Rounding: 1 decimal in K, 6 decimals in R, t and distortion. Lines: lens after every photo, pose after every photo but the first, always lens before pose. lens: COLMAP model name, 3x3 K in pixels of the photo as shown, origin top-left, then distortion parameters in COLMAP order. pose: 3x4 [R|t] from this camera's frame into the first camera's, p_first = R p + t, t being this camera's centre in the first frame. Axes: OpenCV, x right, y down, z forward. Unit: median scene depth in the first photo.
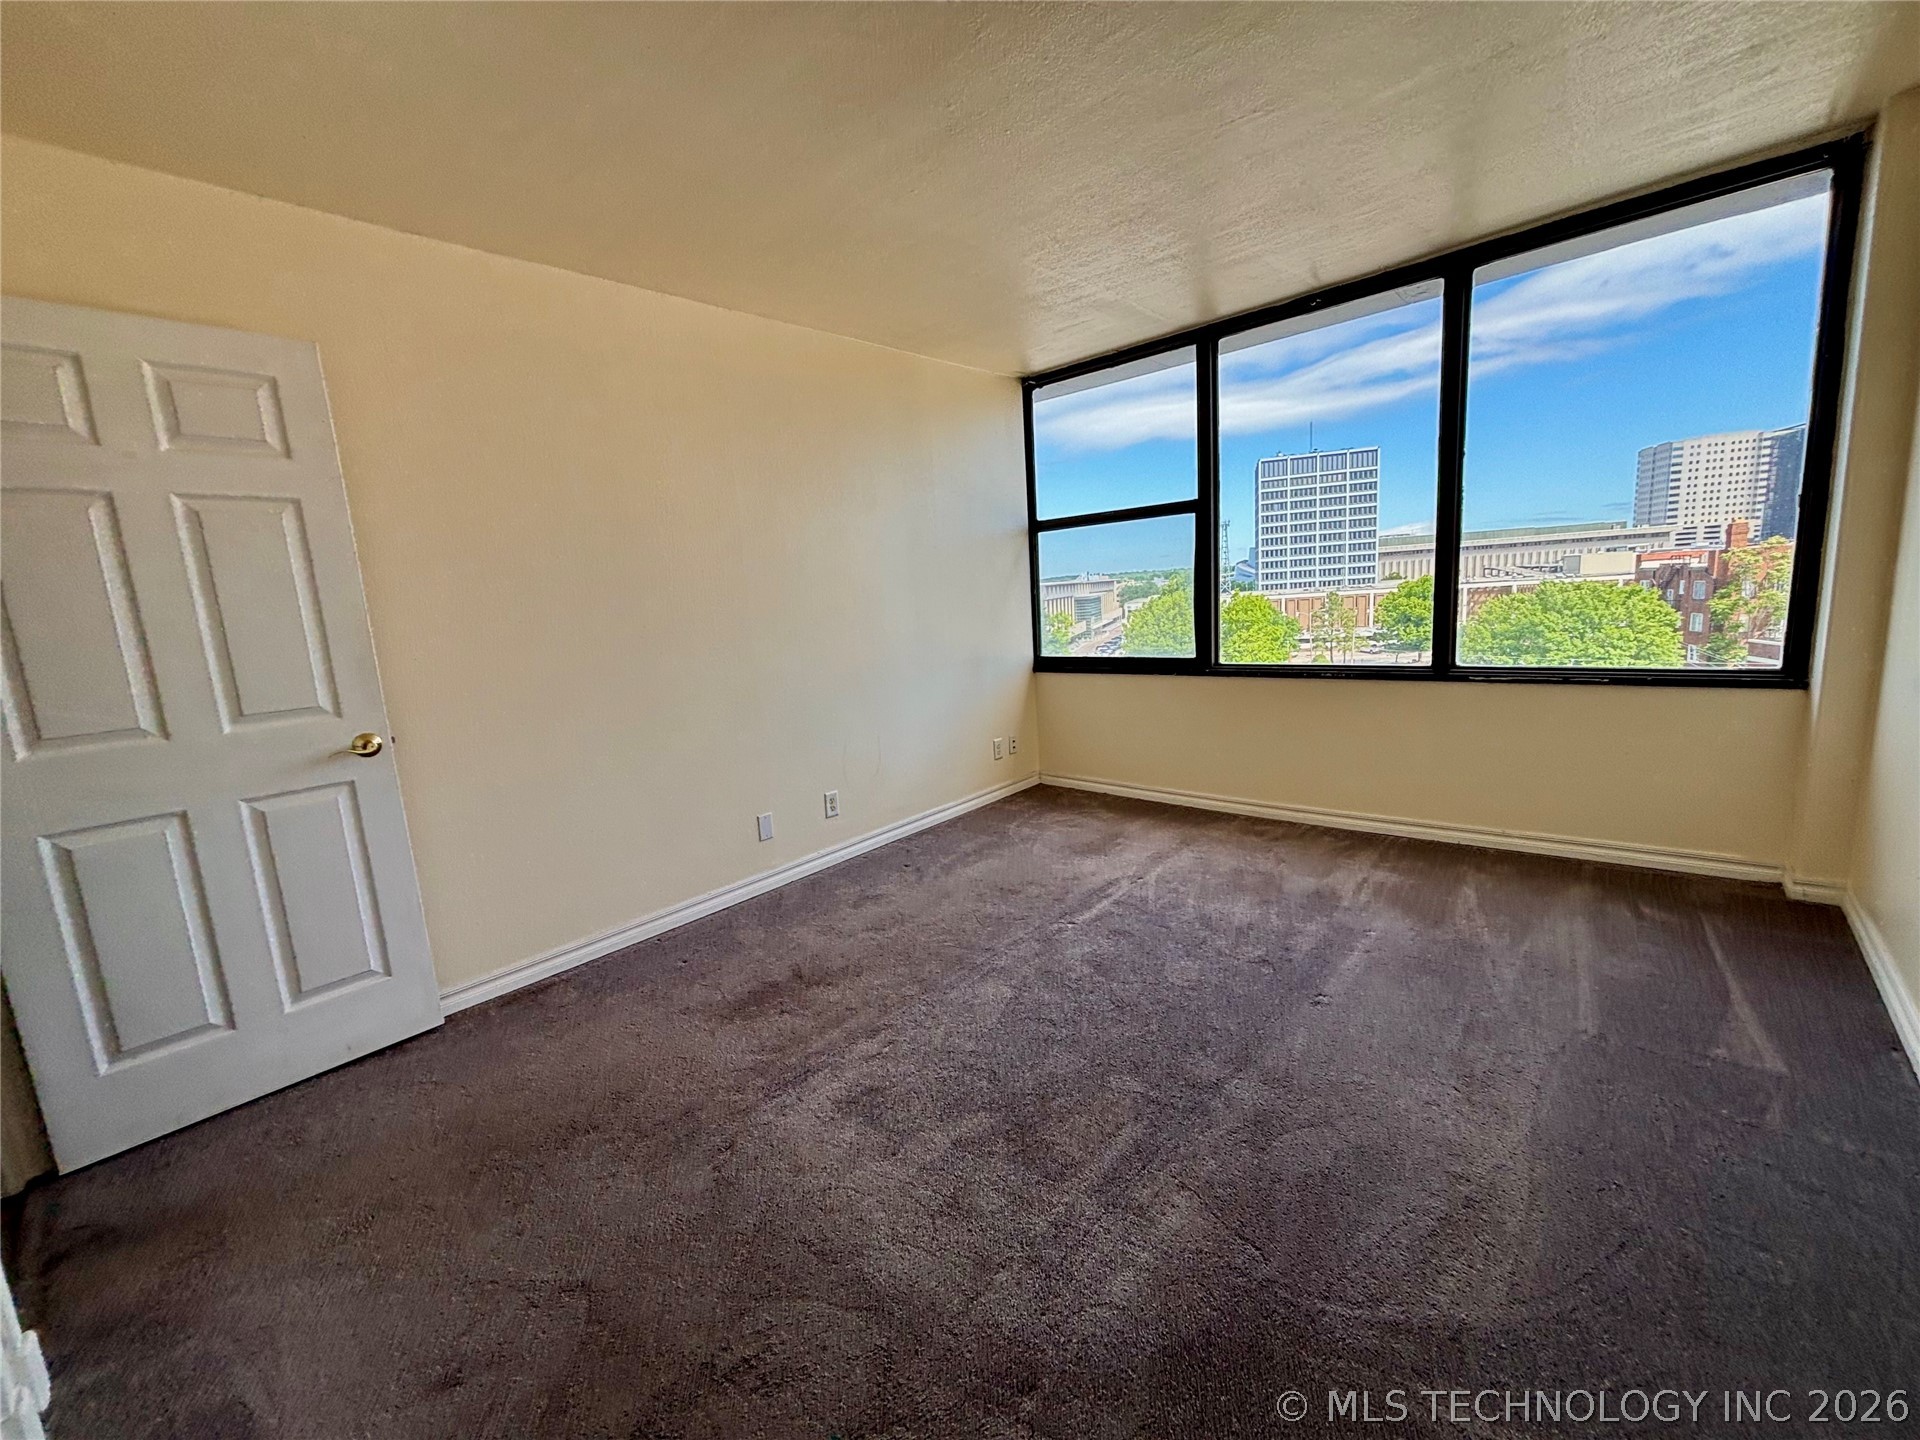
lens RADIAL K [[785.1, 0, 951.6], [0, 785.1, 713.6], [0, 0, 1]] dist [0.002284, -0.000217]
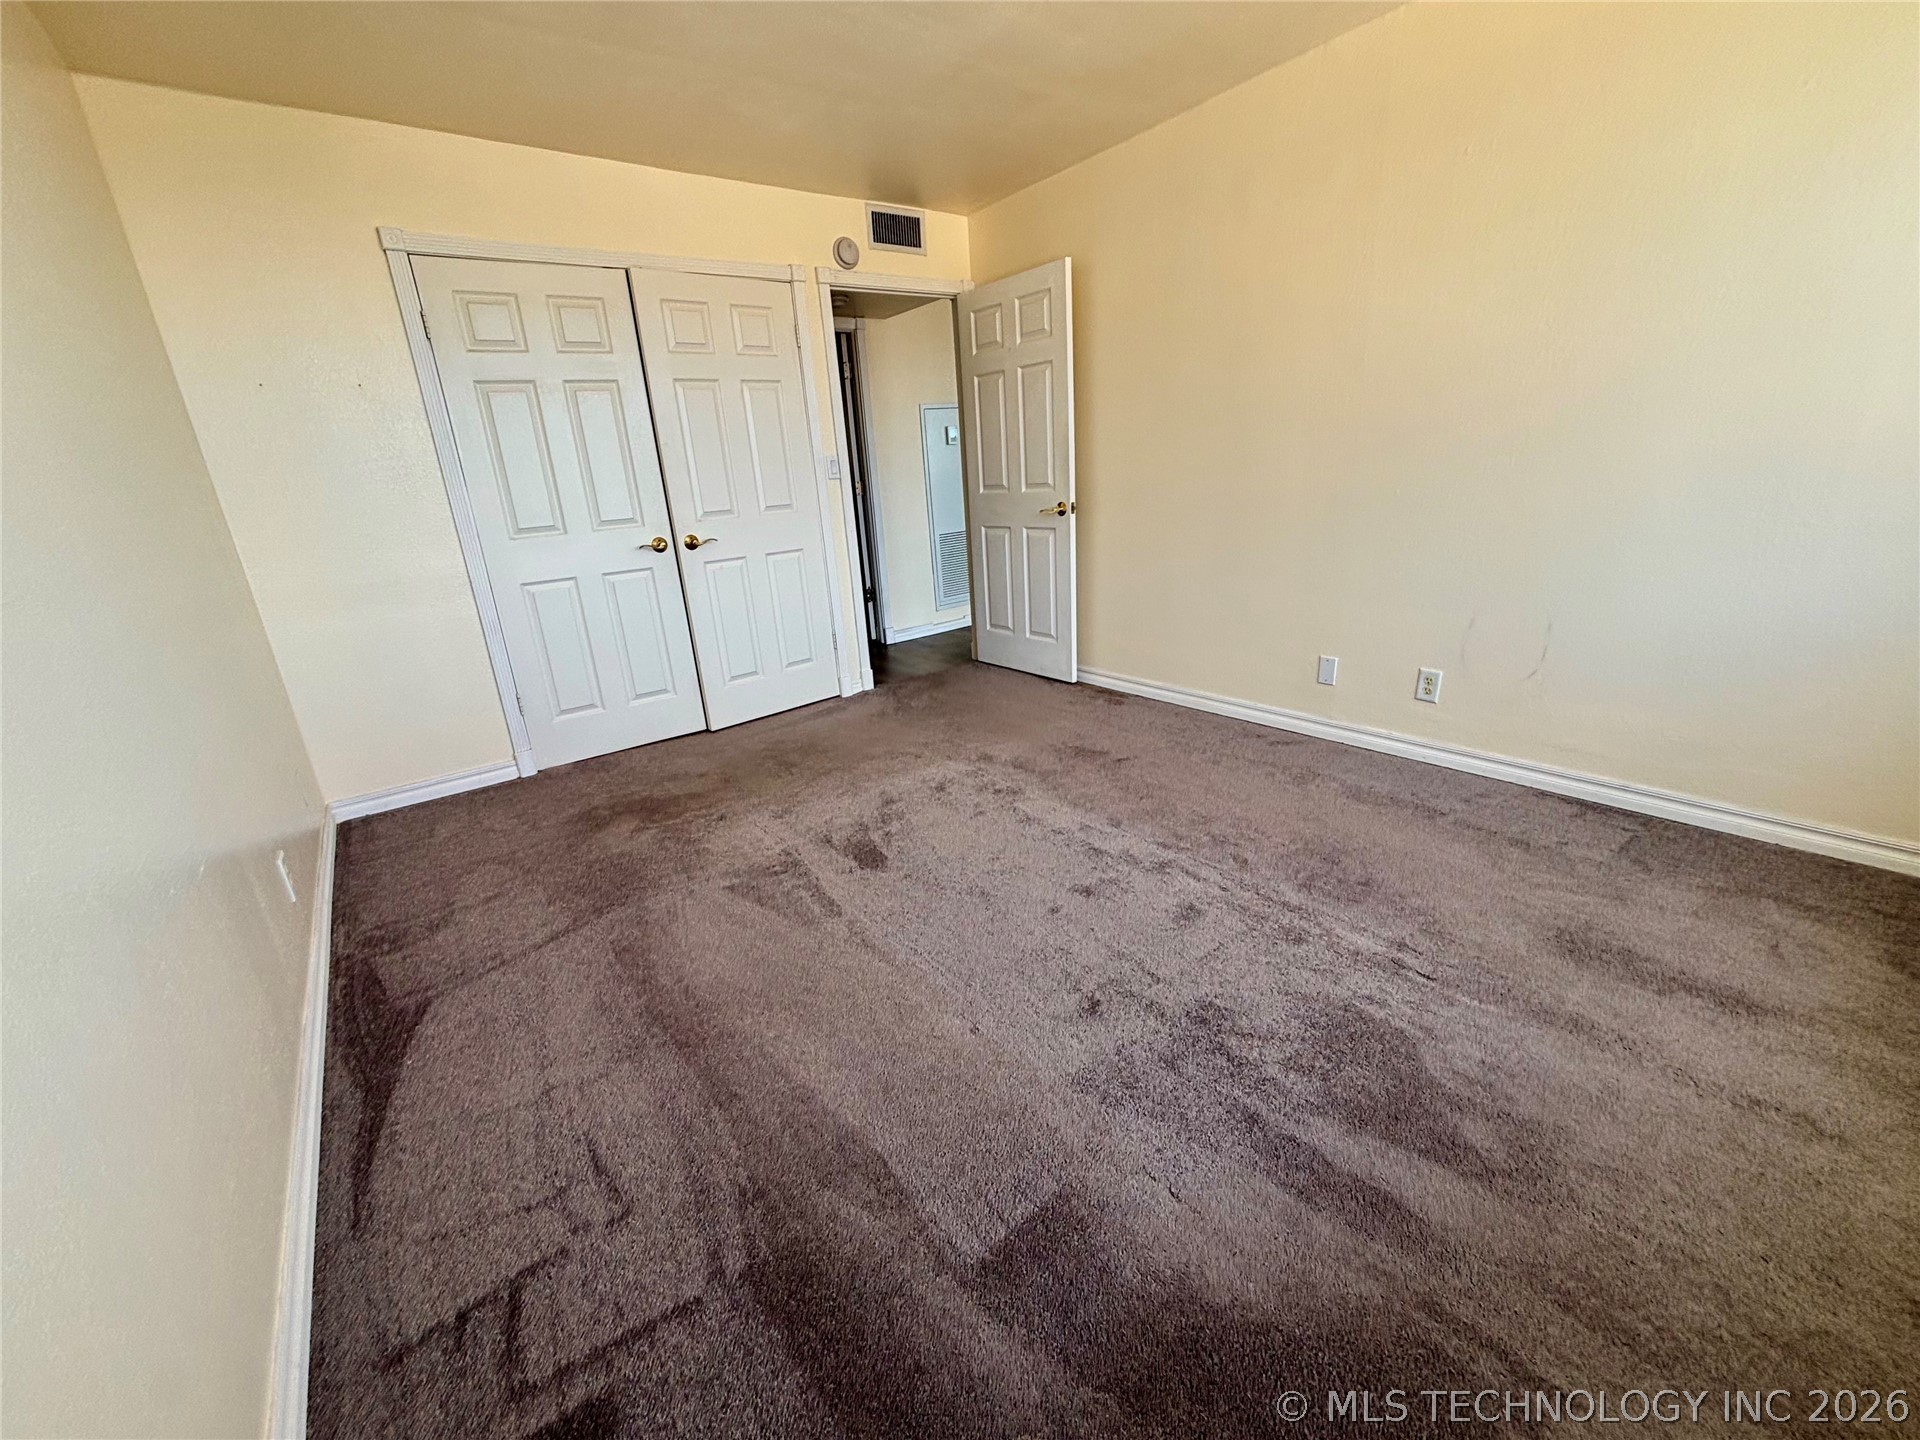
lens RADIAL K [[785.1, 0, 951.6], [0, 785.1, 713.6], [0, 0, 1]] dist [0.002284, -0.000217]
pose [[-0.182881, 0.371553, -0.910221, 0.918261], [-0.074709, 0.917906, 0.389701, -0.177436], [0.980292, 0.139270, -0.140110, 0.928953]]
